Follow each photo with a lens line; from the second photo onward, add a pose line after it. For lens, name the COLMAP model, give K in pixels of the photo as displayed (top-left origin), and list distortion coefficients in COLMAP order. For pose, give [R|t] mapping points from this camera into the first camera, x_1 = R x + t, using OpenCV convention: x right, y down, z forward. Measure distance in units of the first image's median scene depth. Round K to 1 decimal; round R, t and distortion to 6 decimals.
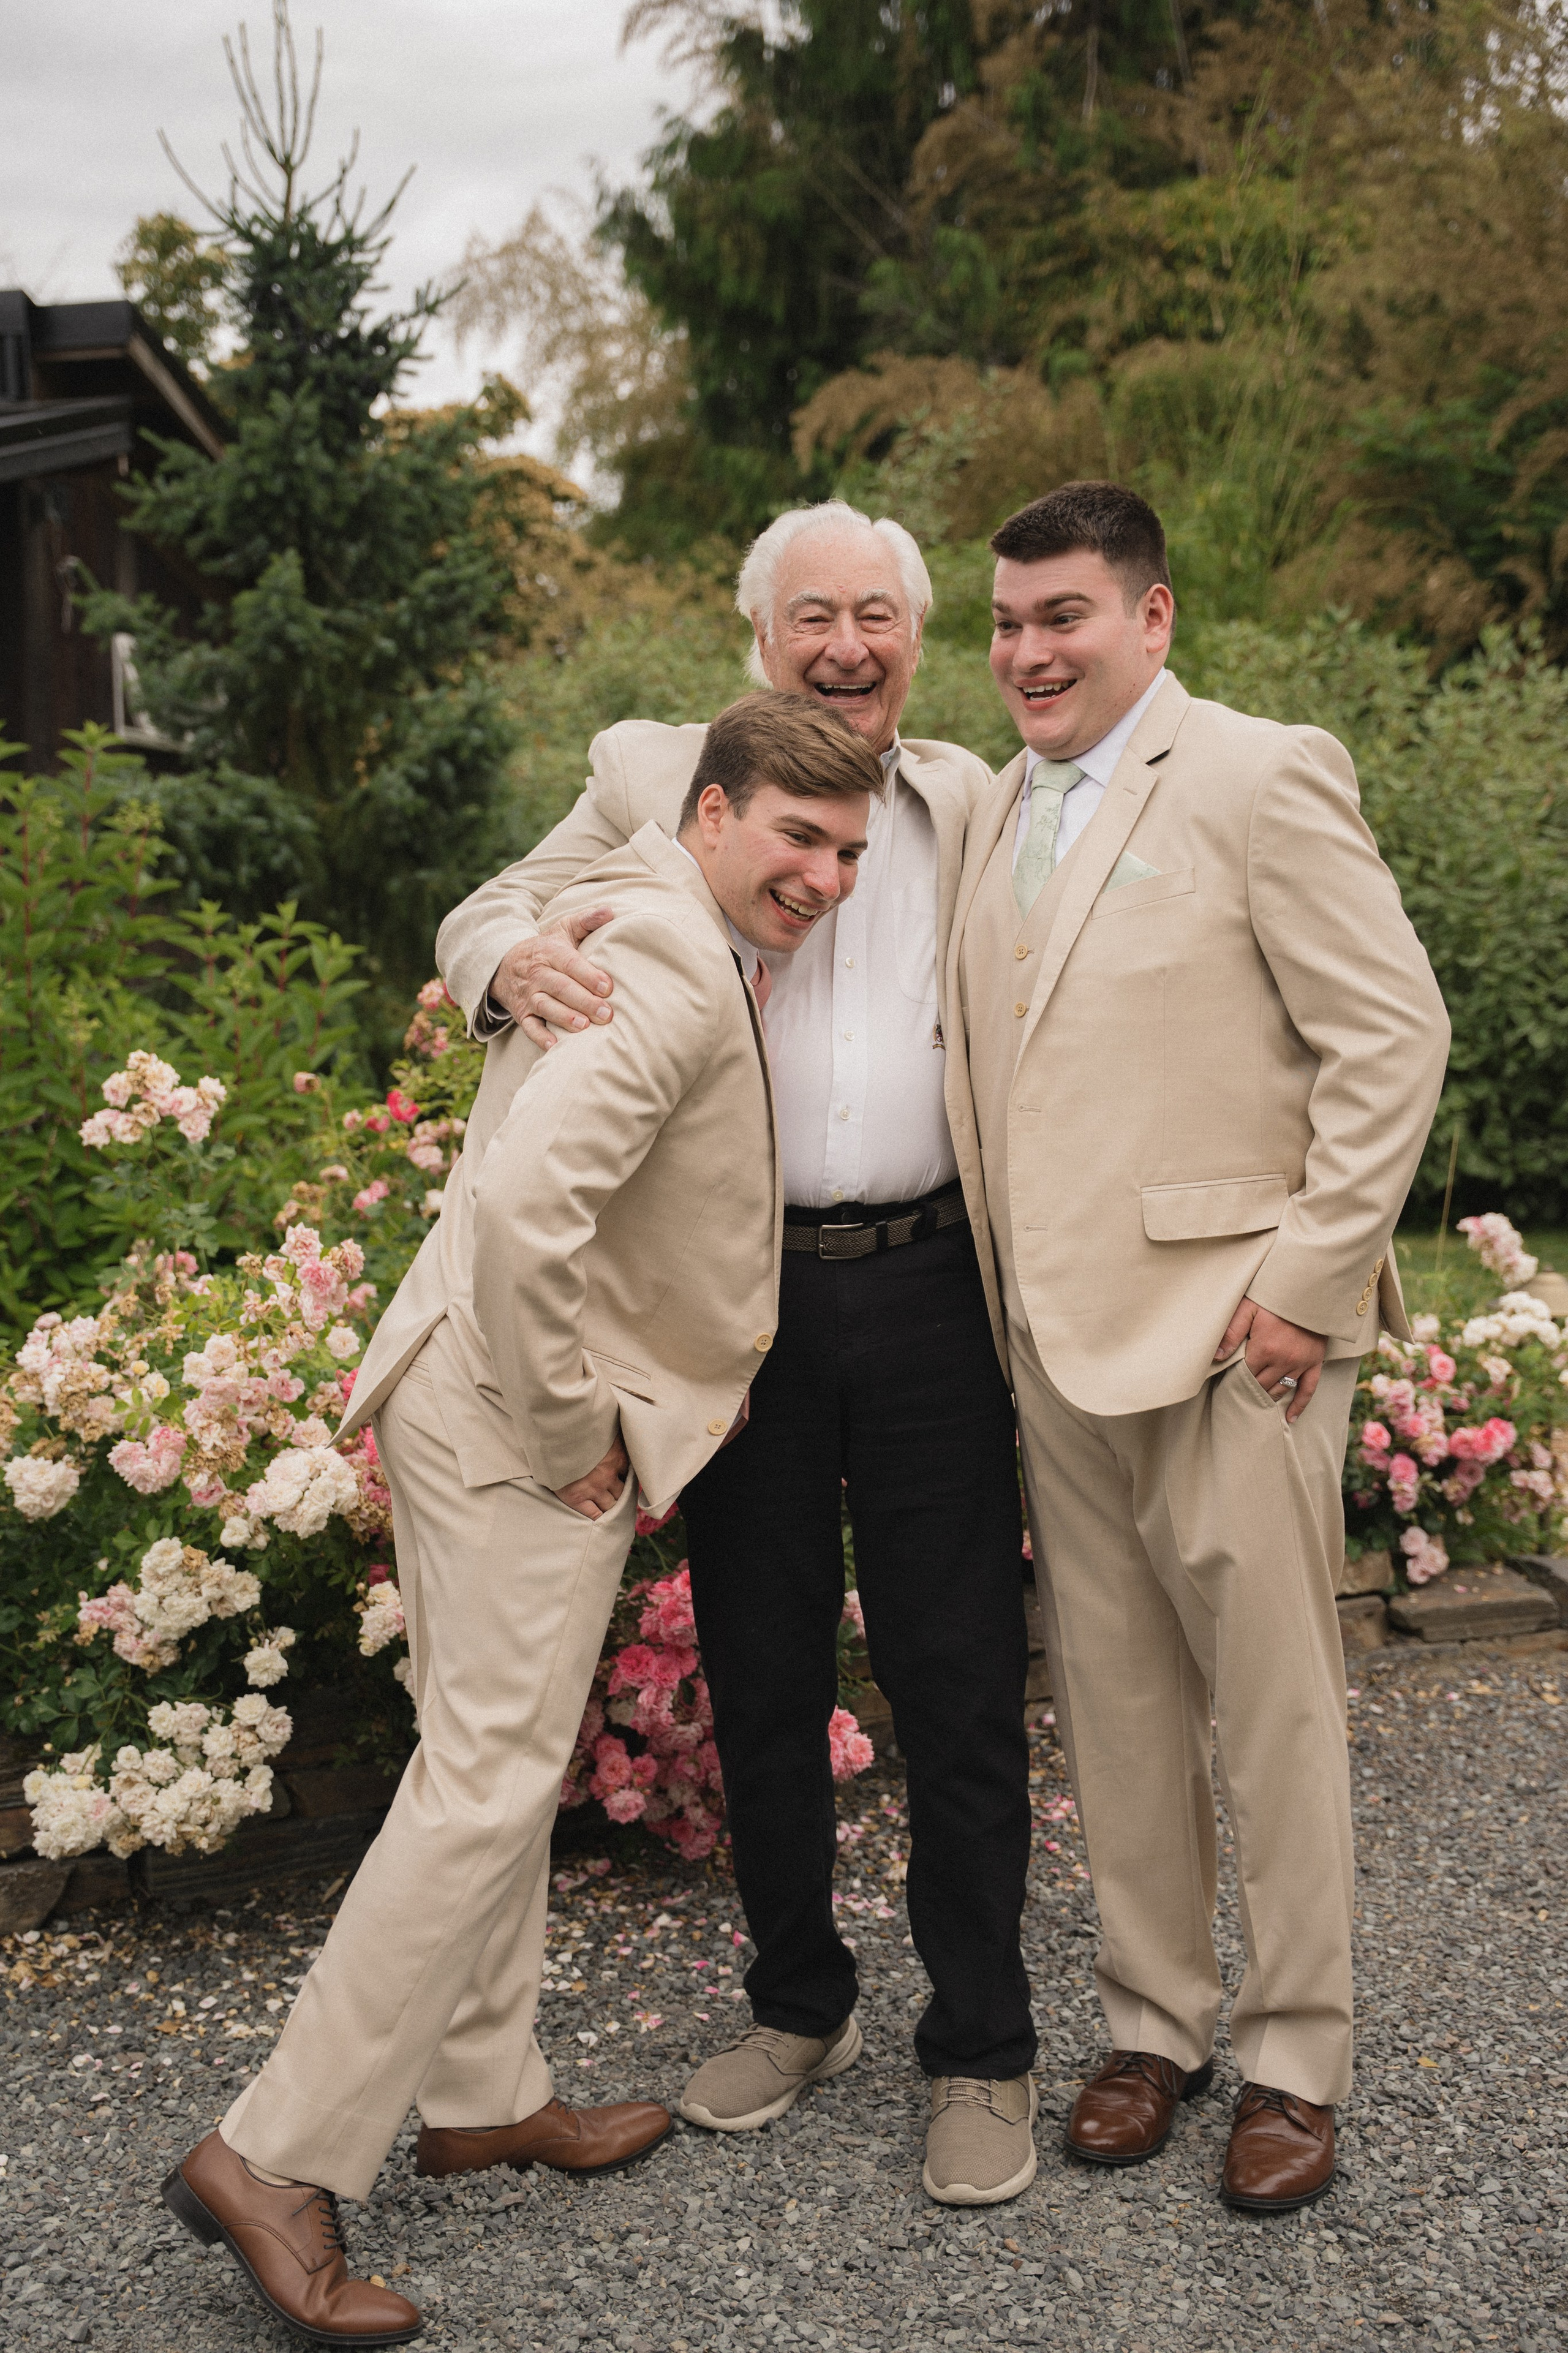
lens RADIAL K [[2809.6, 0, 788.0], [0, 2809.6, 1161.8], [0, 0, 1]] dist [0.051109, 0.000000]
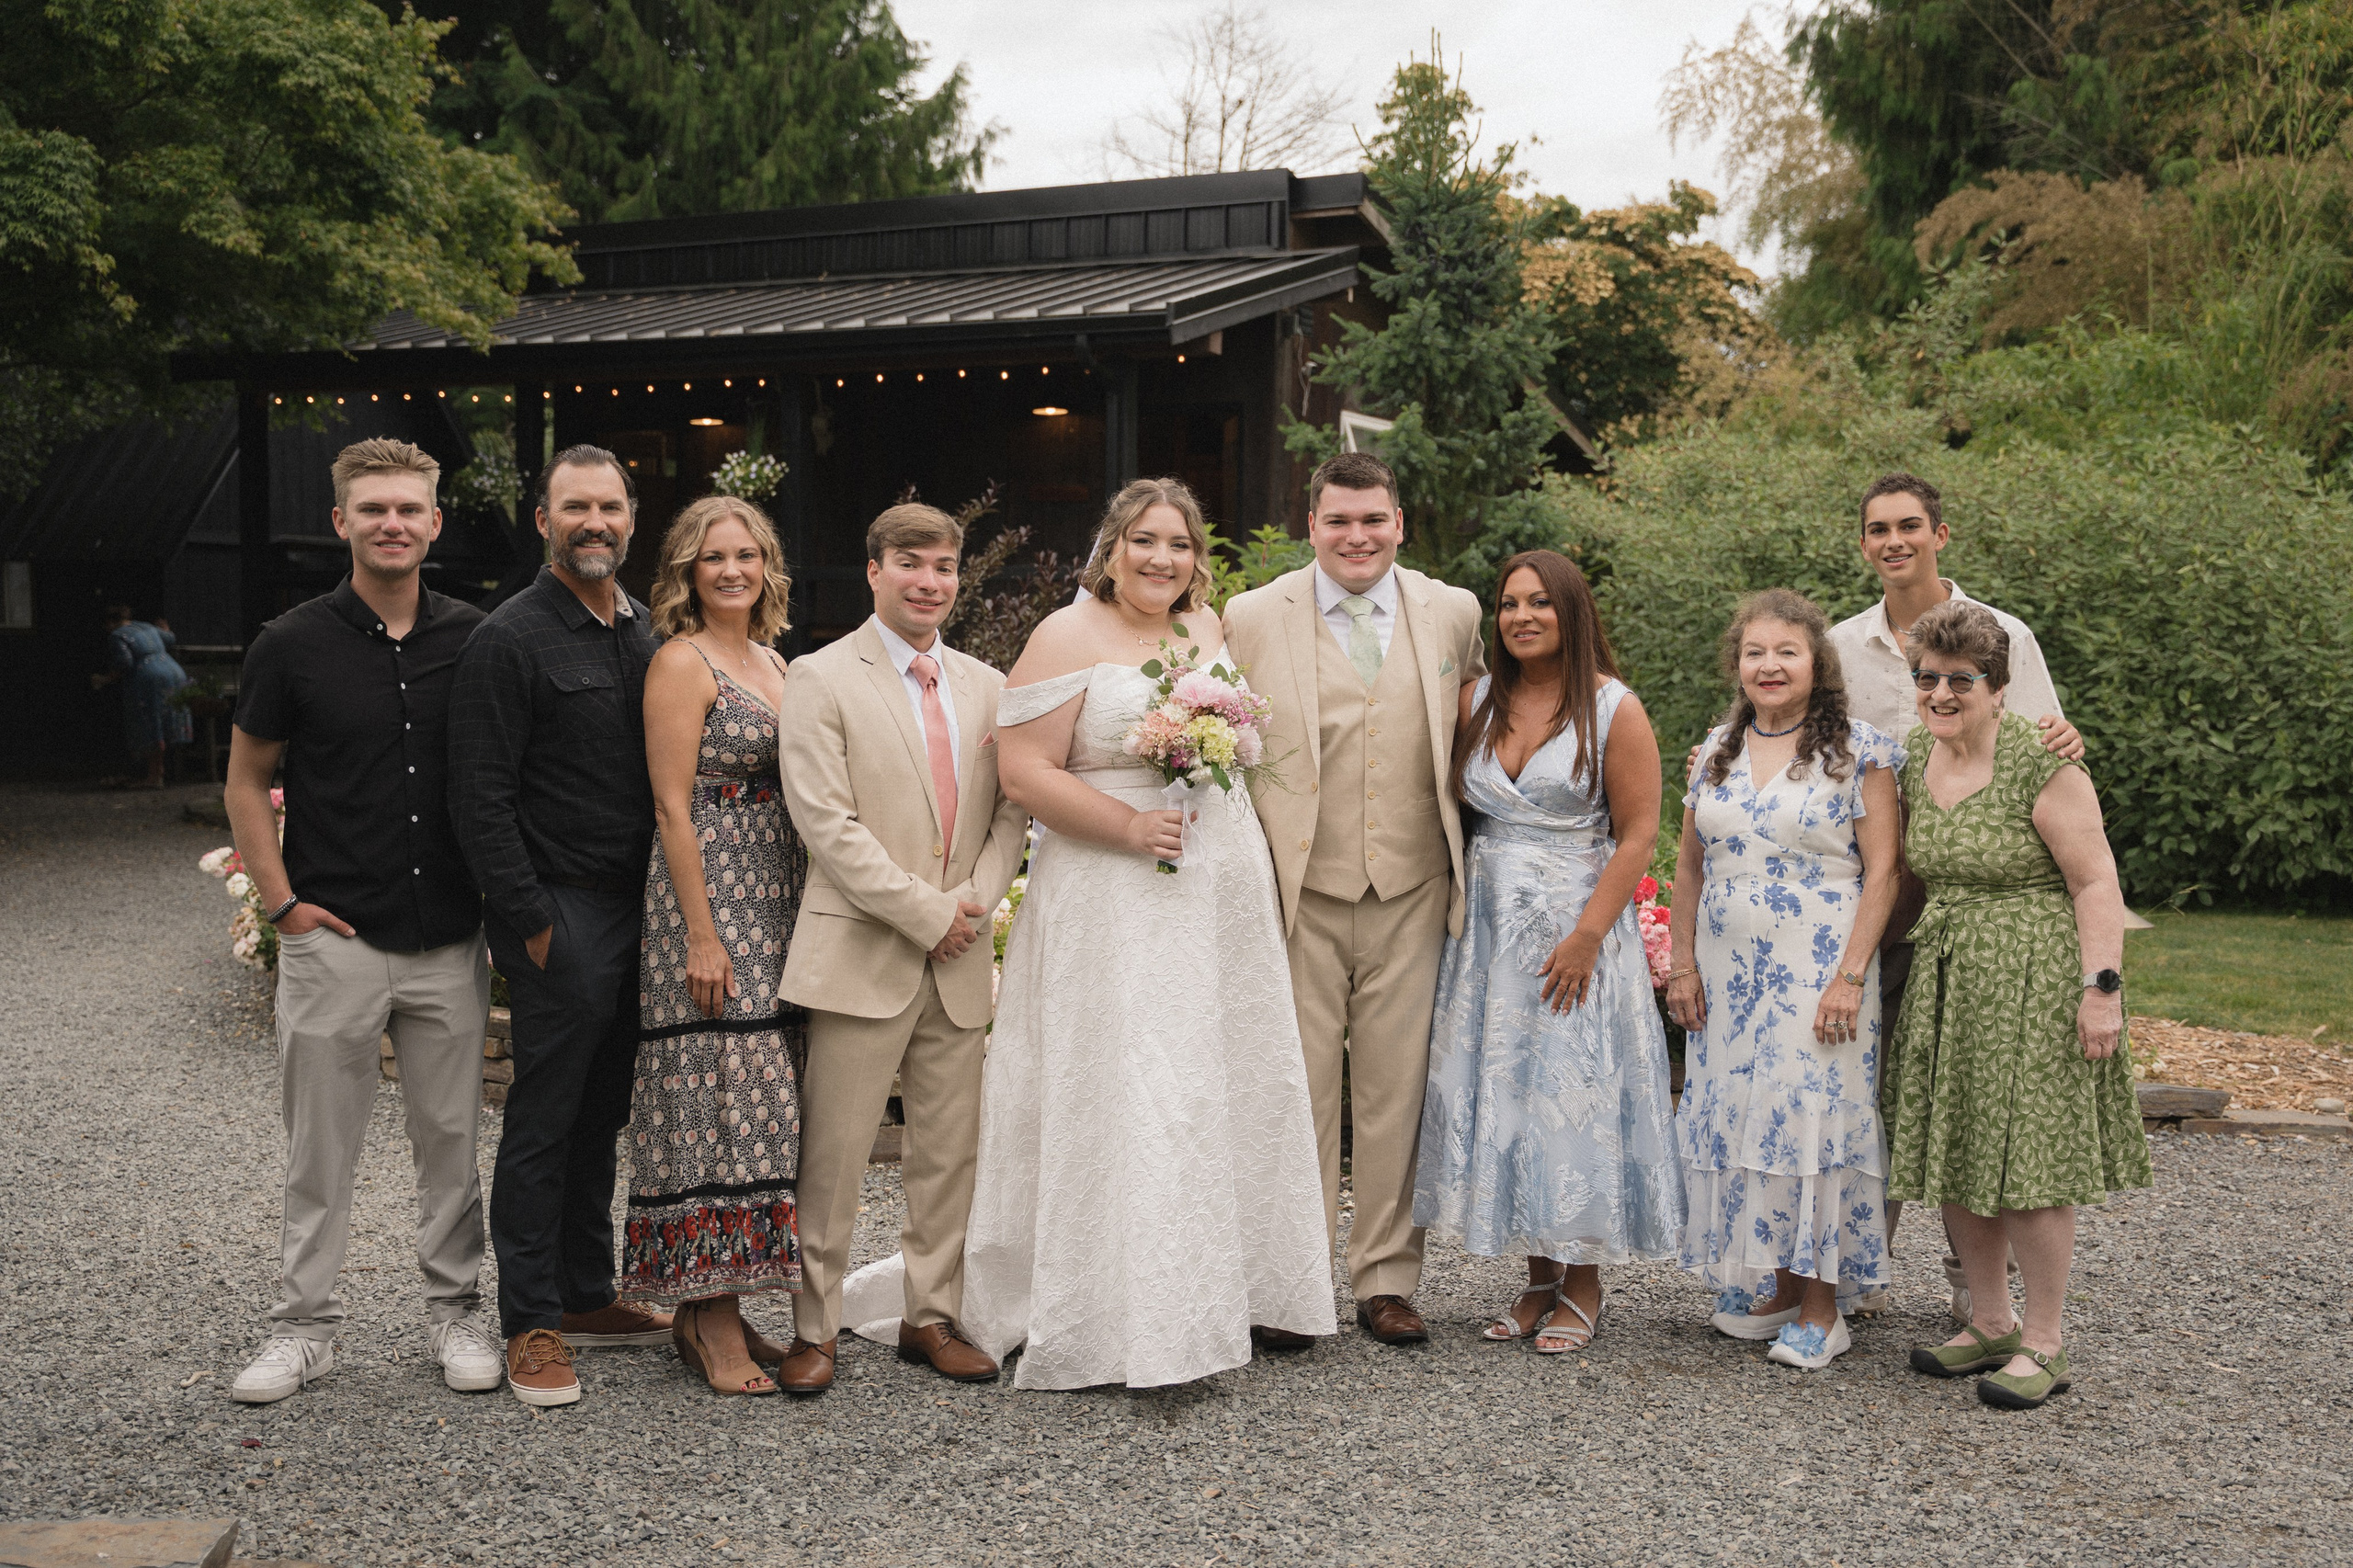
lens RADIAL K [[2619.5, 0, 1230.3], [0, 2619.5, 840.8], [0, 0, 1]] dist [0.006719, 0.000000]
pose [[0.957029, 0.052415, -0.285215, 0.141103], [-0.053469, 0.998561, 0.004093, 0.016977], [0.285019, 0.011333, 0.958455, -0.368820]]
